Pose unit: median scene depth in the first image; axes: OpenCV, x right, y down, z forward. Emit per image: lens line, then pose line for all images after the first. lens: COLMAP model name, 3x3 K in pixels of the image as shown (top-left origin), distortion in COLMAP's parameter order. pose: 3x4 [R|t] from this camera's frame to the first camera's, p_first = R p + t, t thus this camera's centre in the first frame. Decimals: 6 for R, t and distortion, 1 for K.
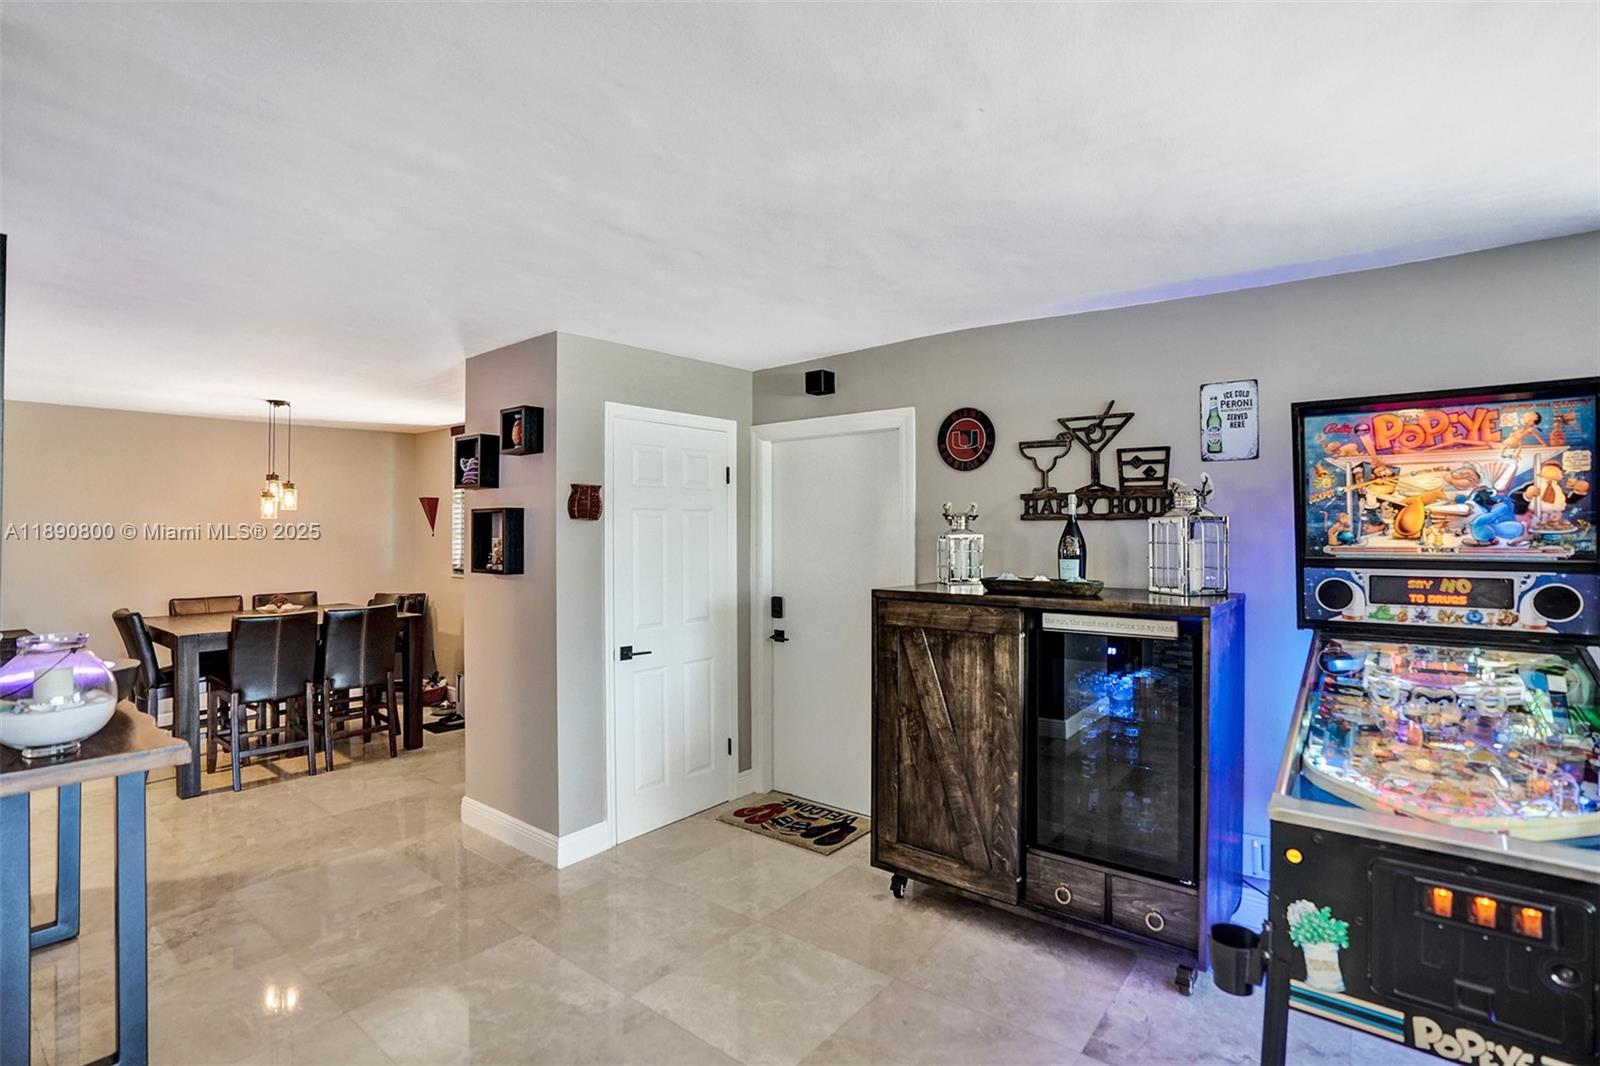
lens RADIAL K [[760.5, 0, 802.9], [0, 760.5, 520.8], [0, 0, 1]] dist [-0.073174, 0.029230]
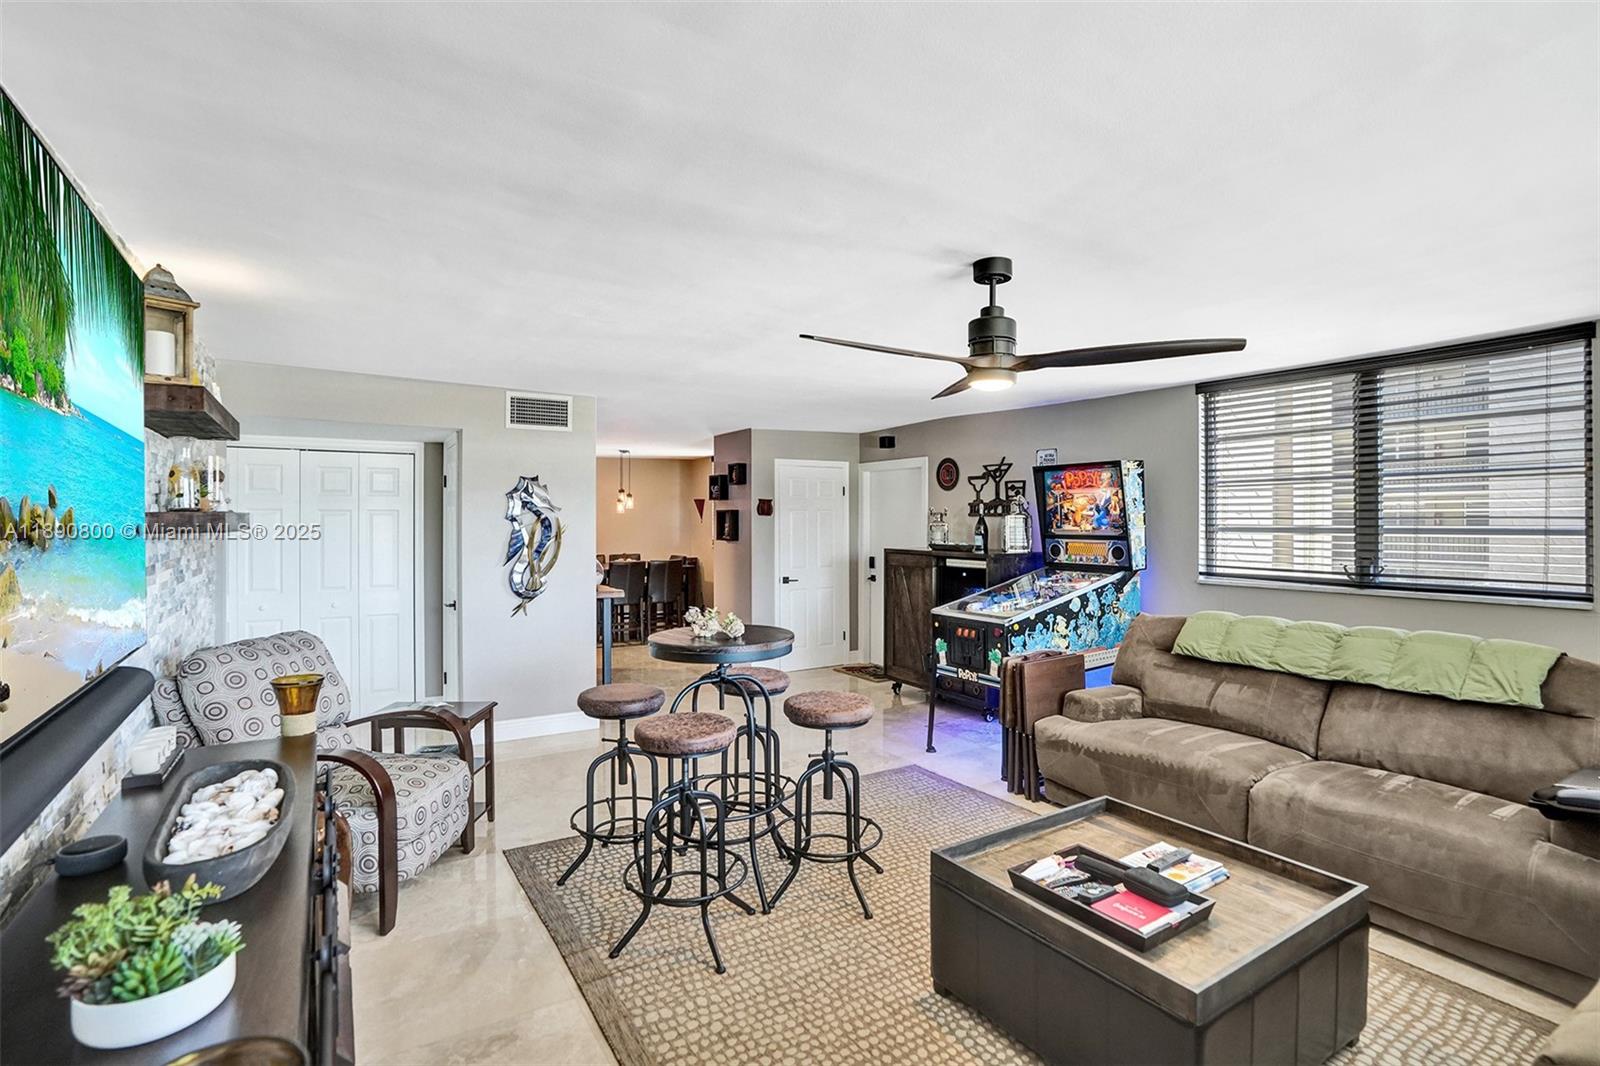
lens RADIAL K [[760.5, 0, 802.9], [0, 760.5, 520.8], [0, 0, 1]] dist [-0.073174, 0.029230]
pose [[0.944302, 0.004028, -0.329056, 0.576259], [0.001163, 0.999878, 0.015577, -0.021576], [0.329079, -0.015092, 0.944182, -1.098996]]
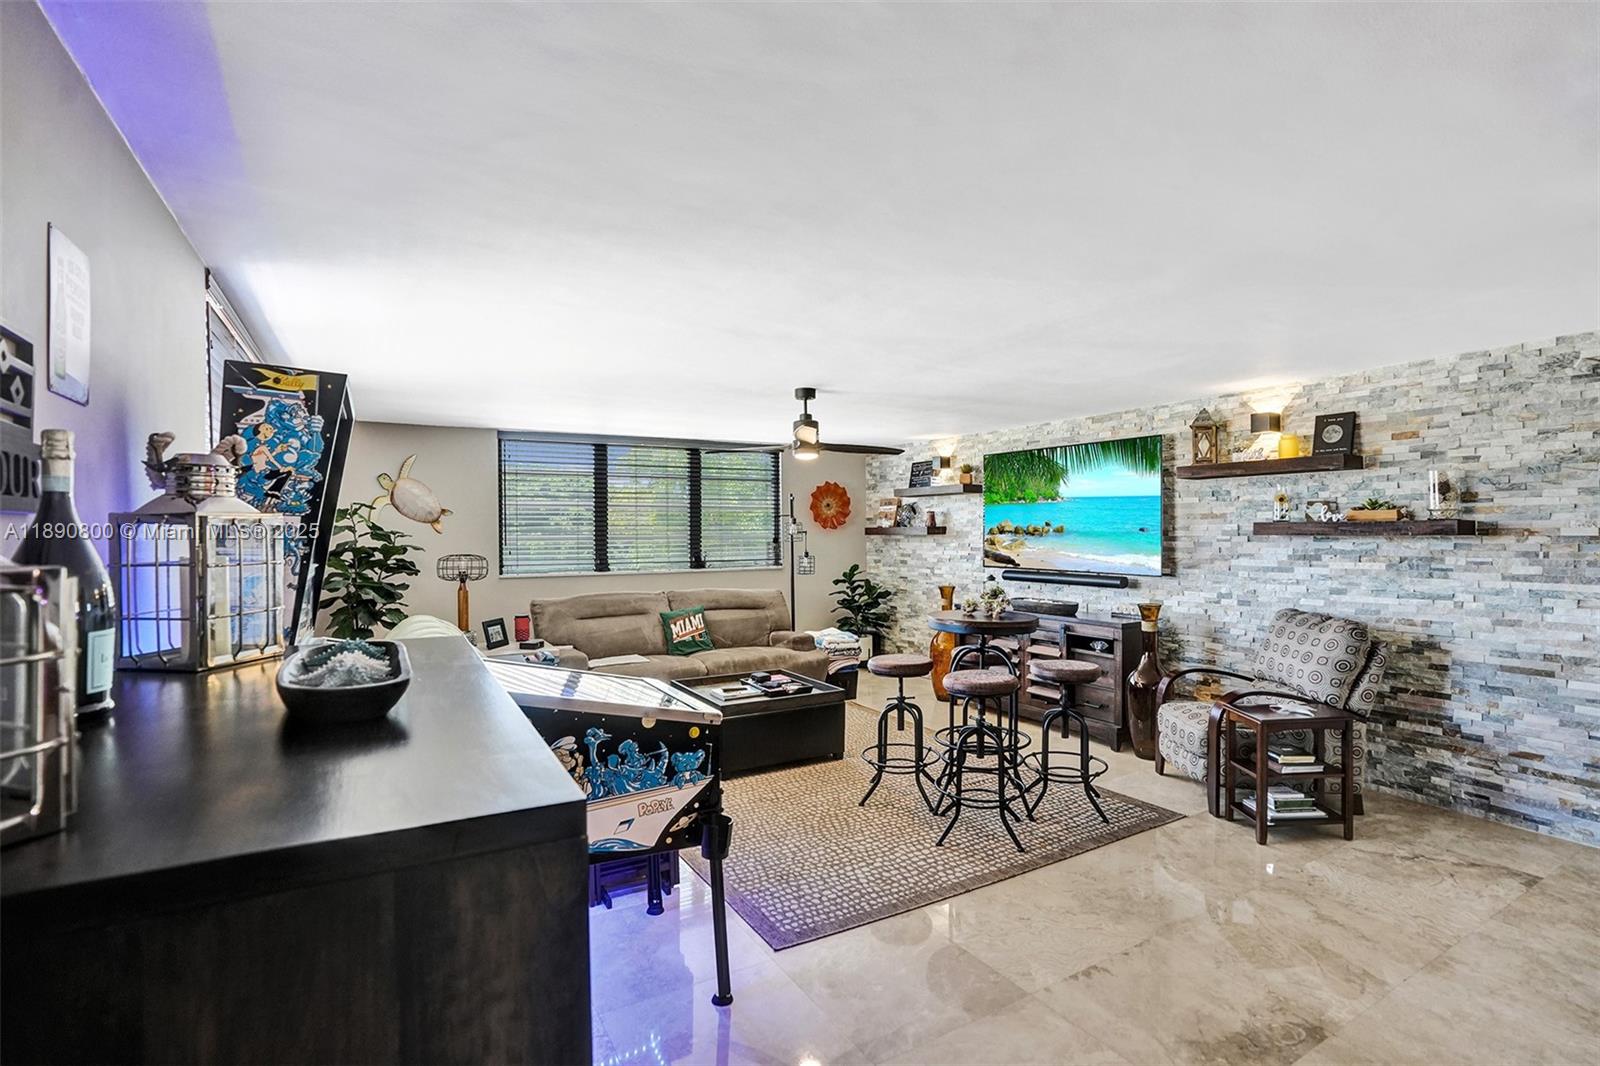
lens RADIAL K [[759.1, 0, 800.0], [0, 759.1, 533.0], [0, 0, 1]] dist [-0.077345, 0.034996]
pose [[-0.930675, 0.006426, 0.365790, -0.049075], [0.003335, 0.999953, -0.009081, 0.011981], [-0.365831, -0.007232, -0.930653, 1.181833]]
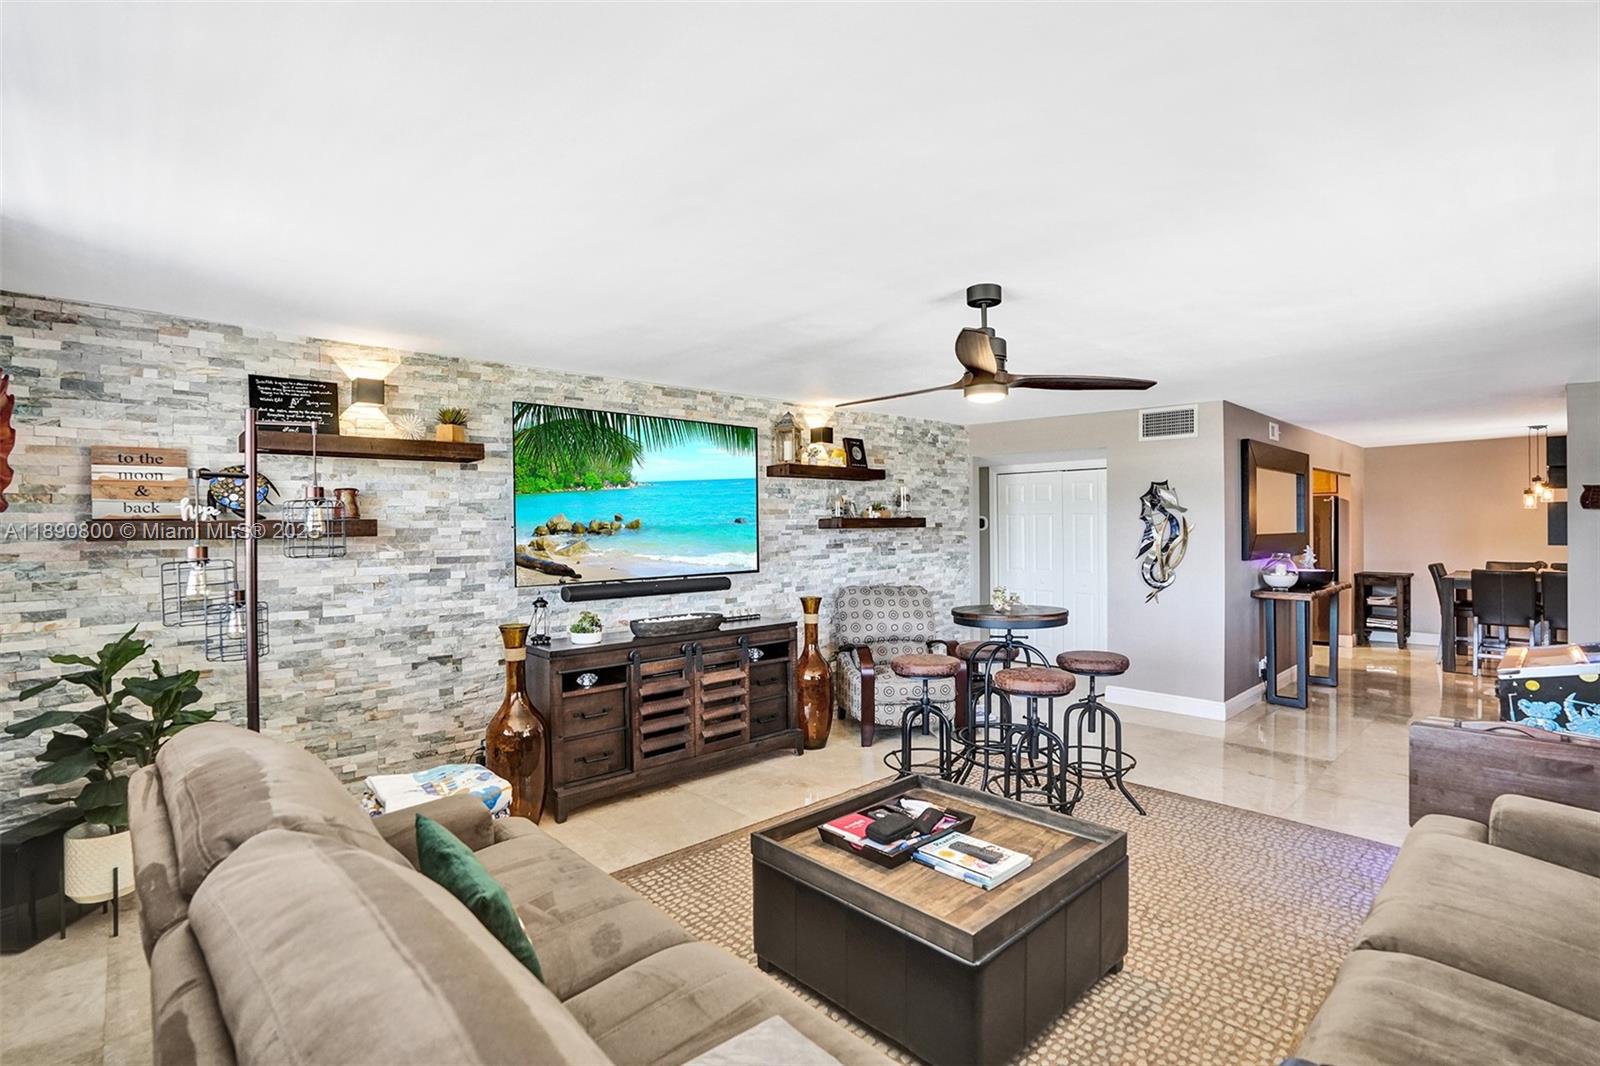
lens RADIAL K [[759.1, 0, 800.0], [0, 759.1, 533.0], [0, 0, 1]] dist [-0.077345, 0.034996]
pose [[-0.149276, 0.014189, -0.988694, 1.457969], [0.022453, 0.999688, 0.010956, -0.005528], [0.988541, -0.020564, -0.149548, -0.337994]]
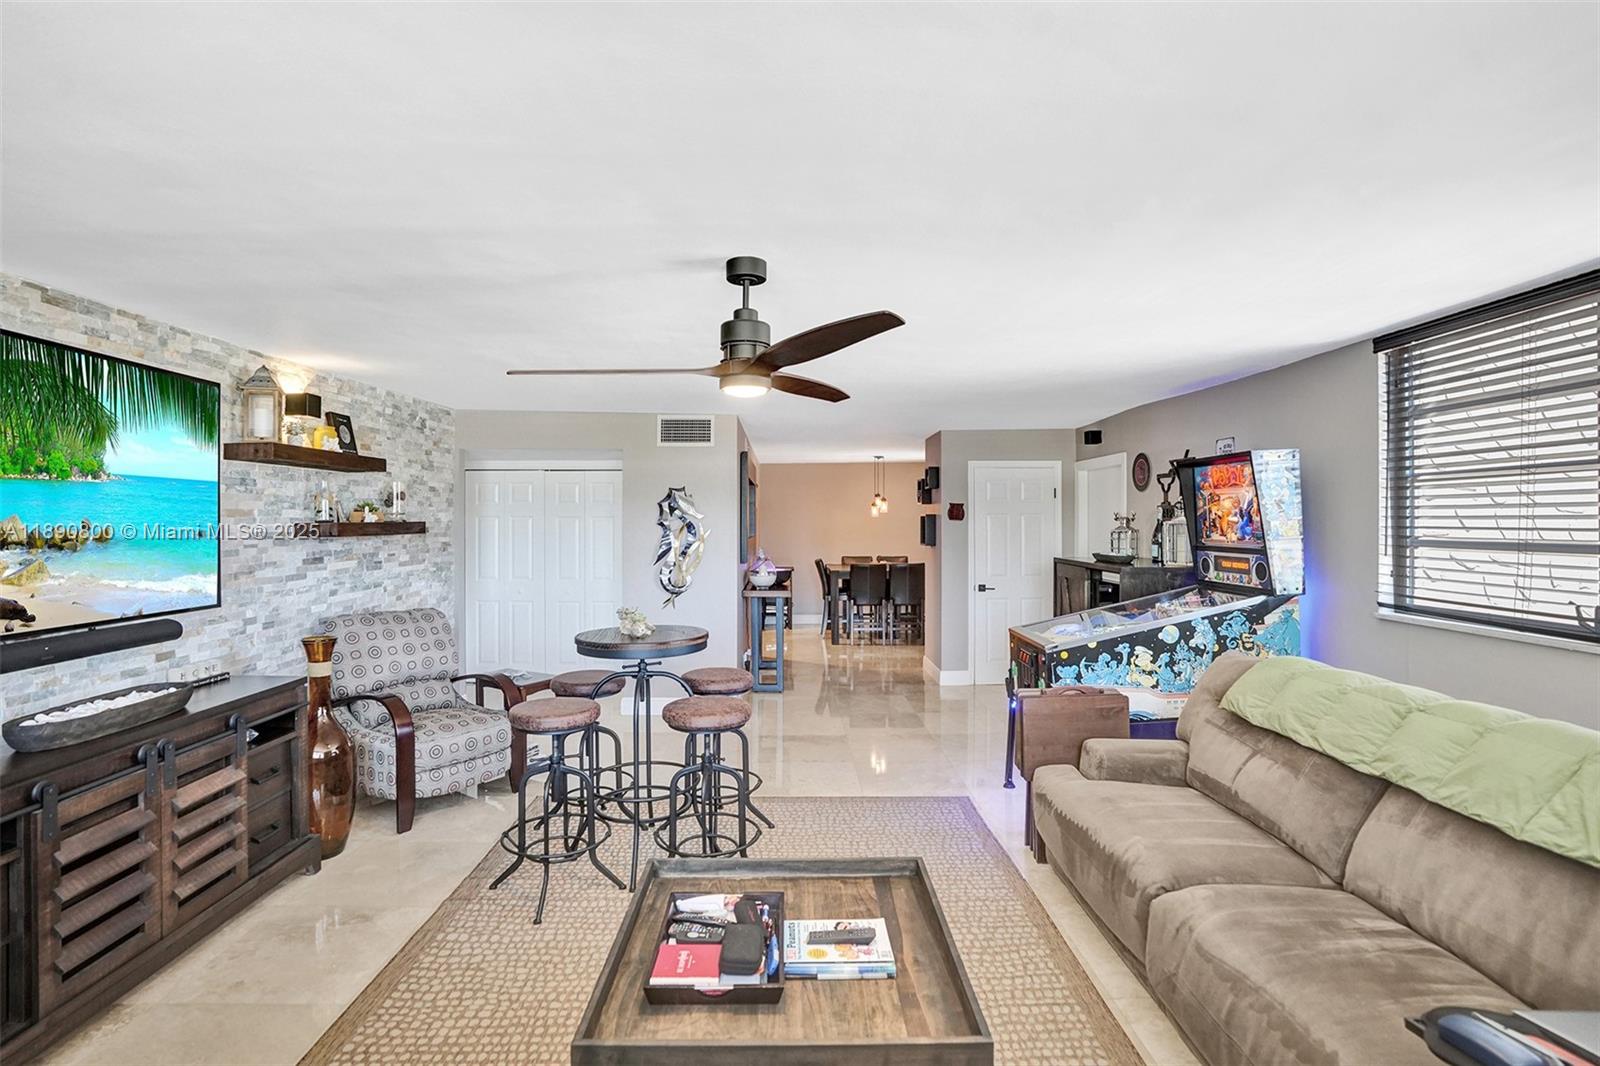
lens RADIAL K [[760.5, 0, 802.9], [0, 760.5, 520.8], [0, 0, 1]] dist [-0.073174, 0.029230]
pose [[0.636902, 0.003955, -0.770934, 1.150005], [0.008457, 0.999891, 0.012117, -0.030930], [0.770898, -0.014238, 0.636799, -0.706217]]
